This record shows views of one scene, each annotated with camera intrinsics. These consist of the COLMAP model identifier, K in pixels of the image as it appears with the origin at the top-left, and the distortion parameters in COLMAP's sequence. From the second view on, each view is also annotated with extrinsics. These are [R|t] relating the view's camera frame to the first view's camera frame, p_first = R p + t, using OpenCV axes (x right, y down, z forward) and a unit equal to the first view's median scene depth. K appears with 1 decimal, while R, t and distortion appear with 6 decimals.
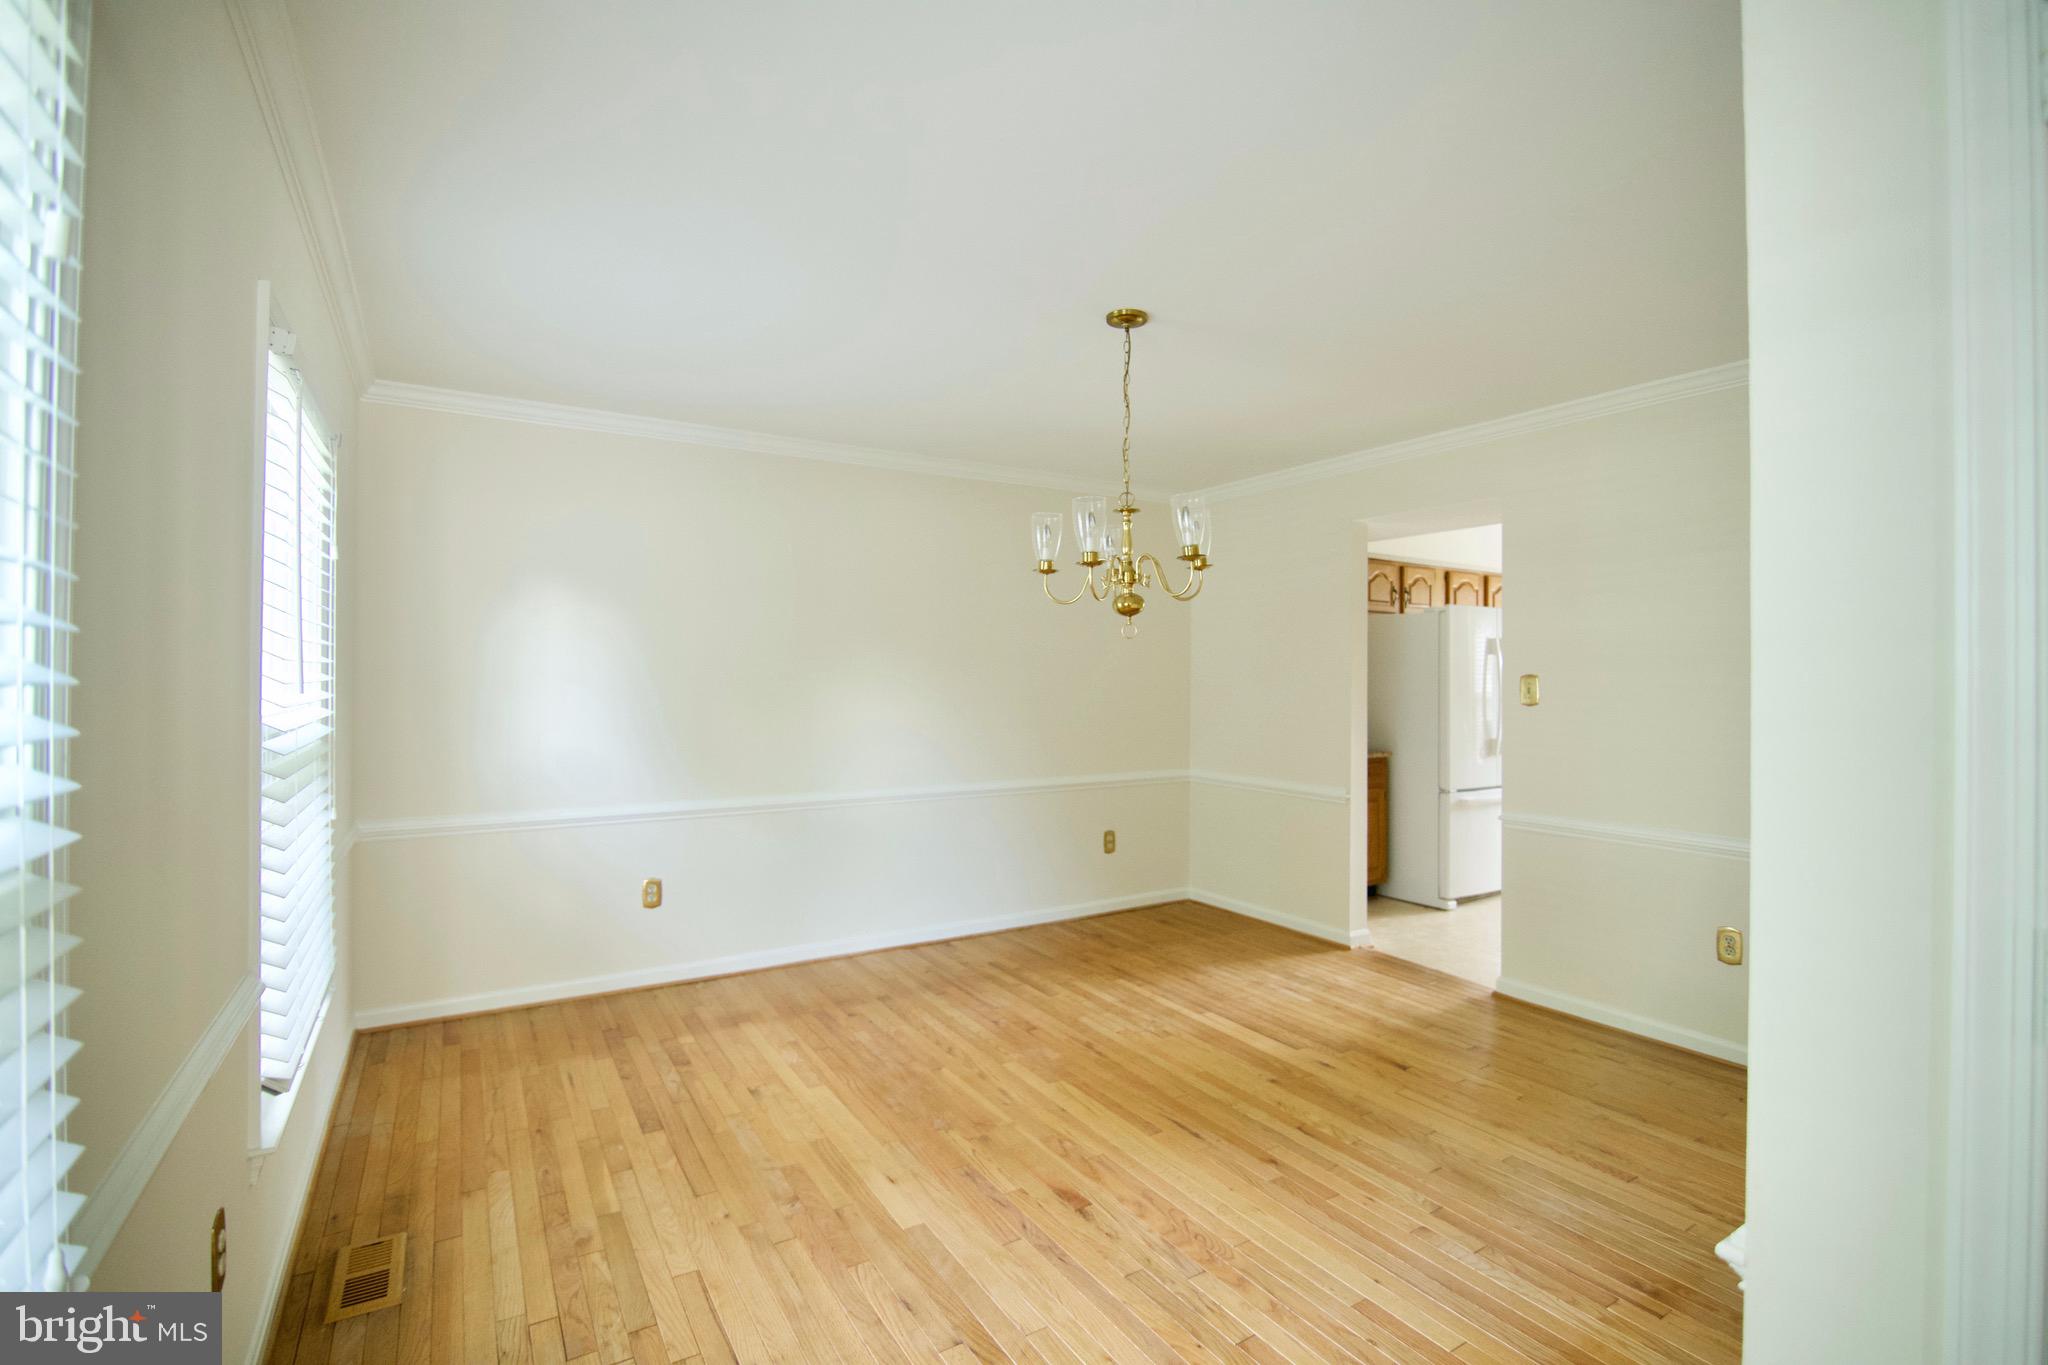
lens RADIAL K [[940.8, 0, 1024.0], [0, 940.8, 682.5], [0, 0, 1]] dist [-0.001998, -0.000361]
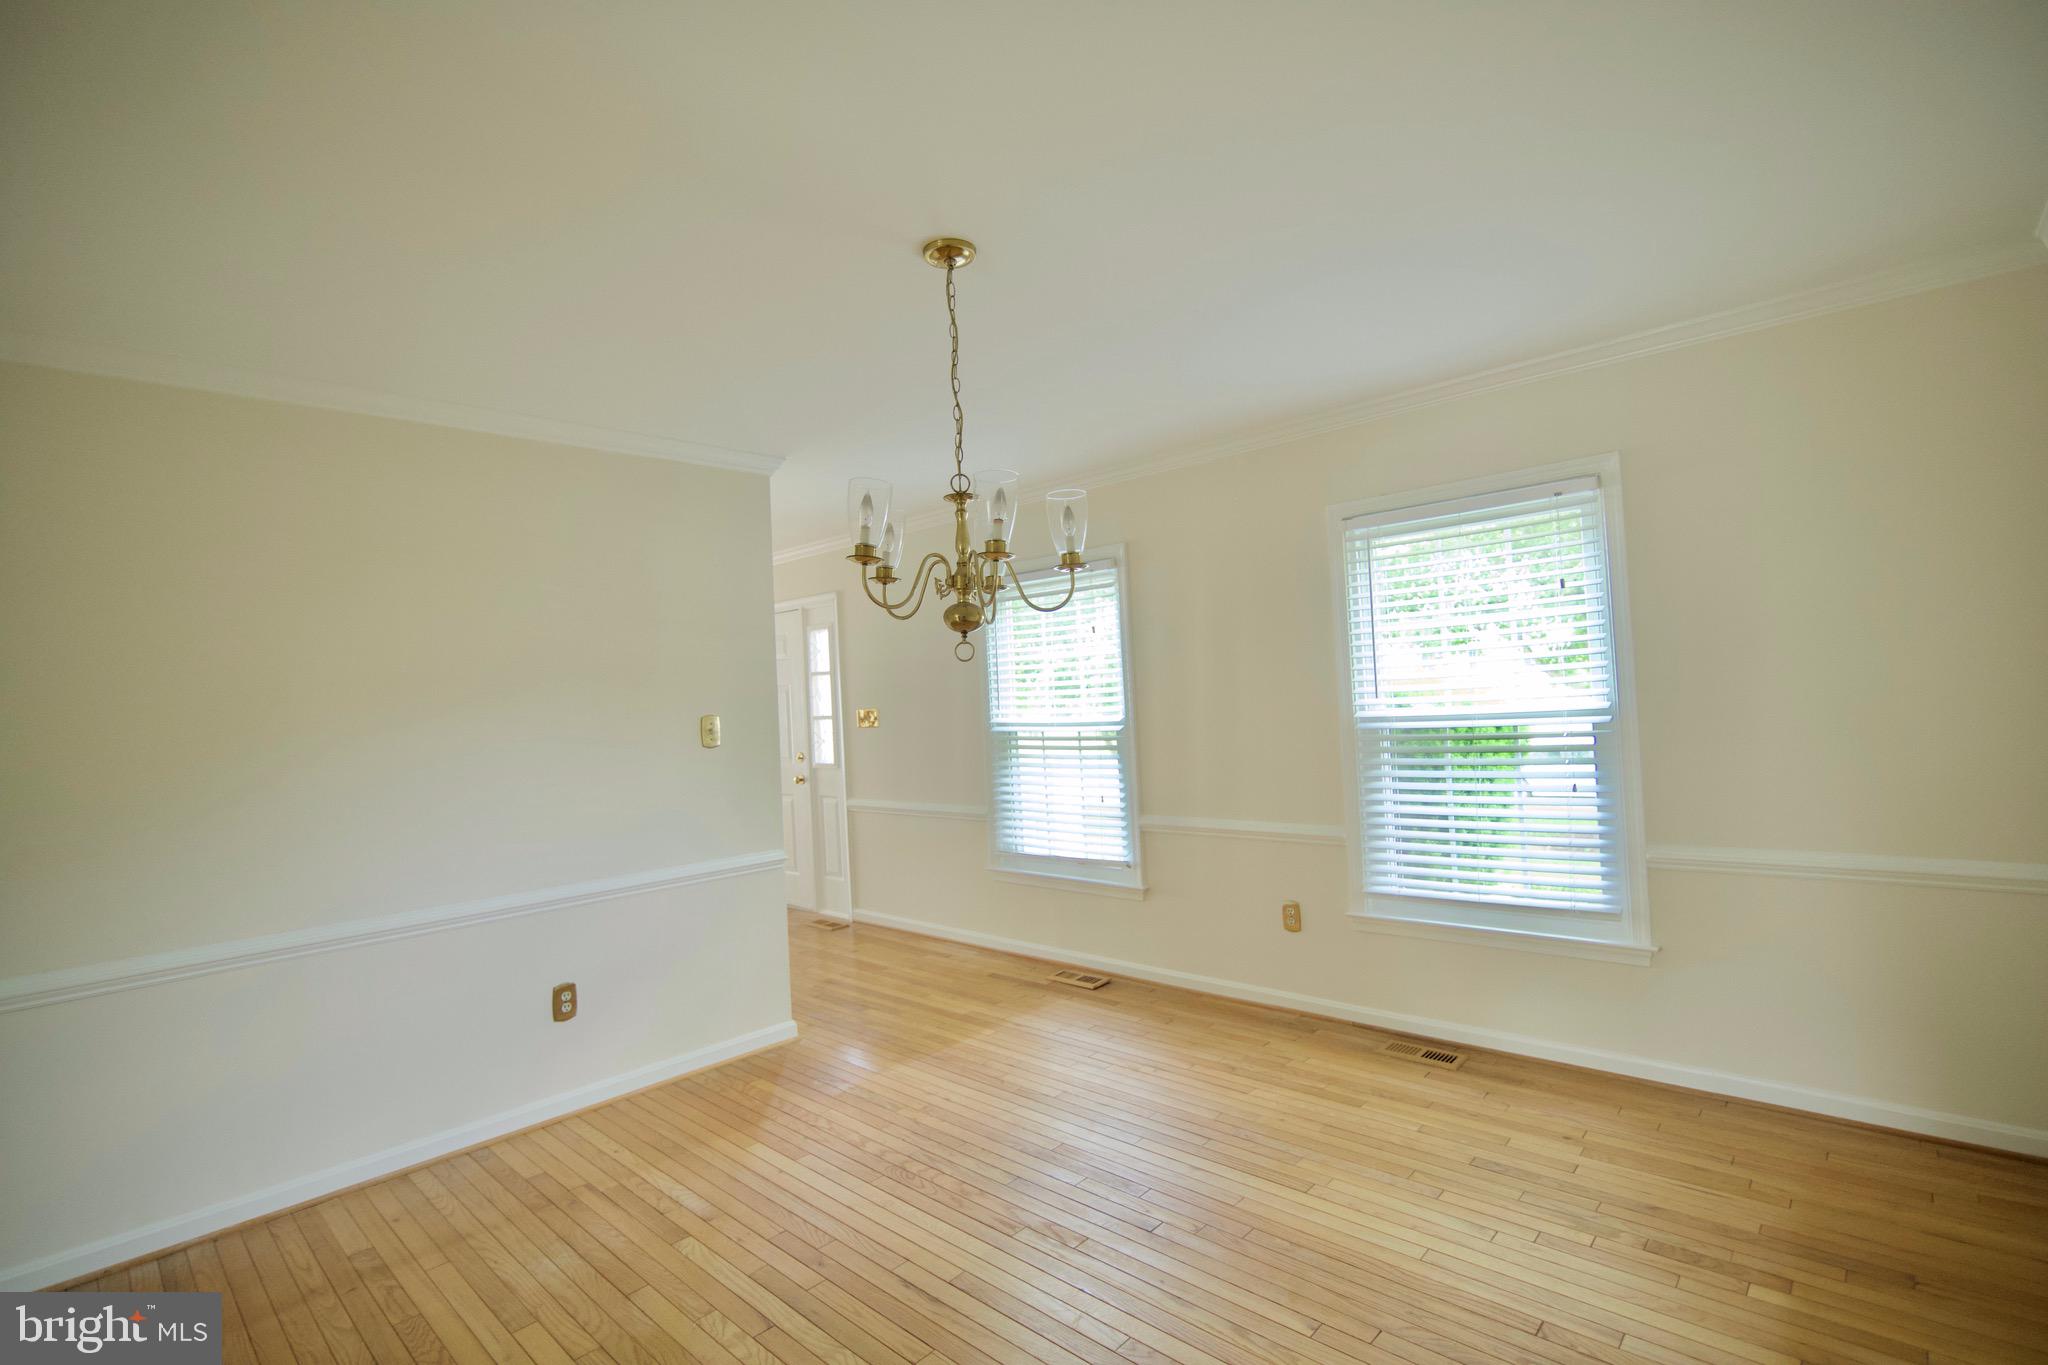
lens RADIAL K [[940.8, 0, 1024.0], [0, 940.8, 682.5], [0, 0, 1]] dist [-0.001998, -0.000361]
pose [[-0.961649, 0.035777, -0.271940, 0.342475], [0.042185, 0.998952, -0.017755, -0.011614], [0.271020, -0.028546, -0.962150, 2.158341]]
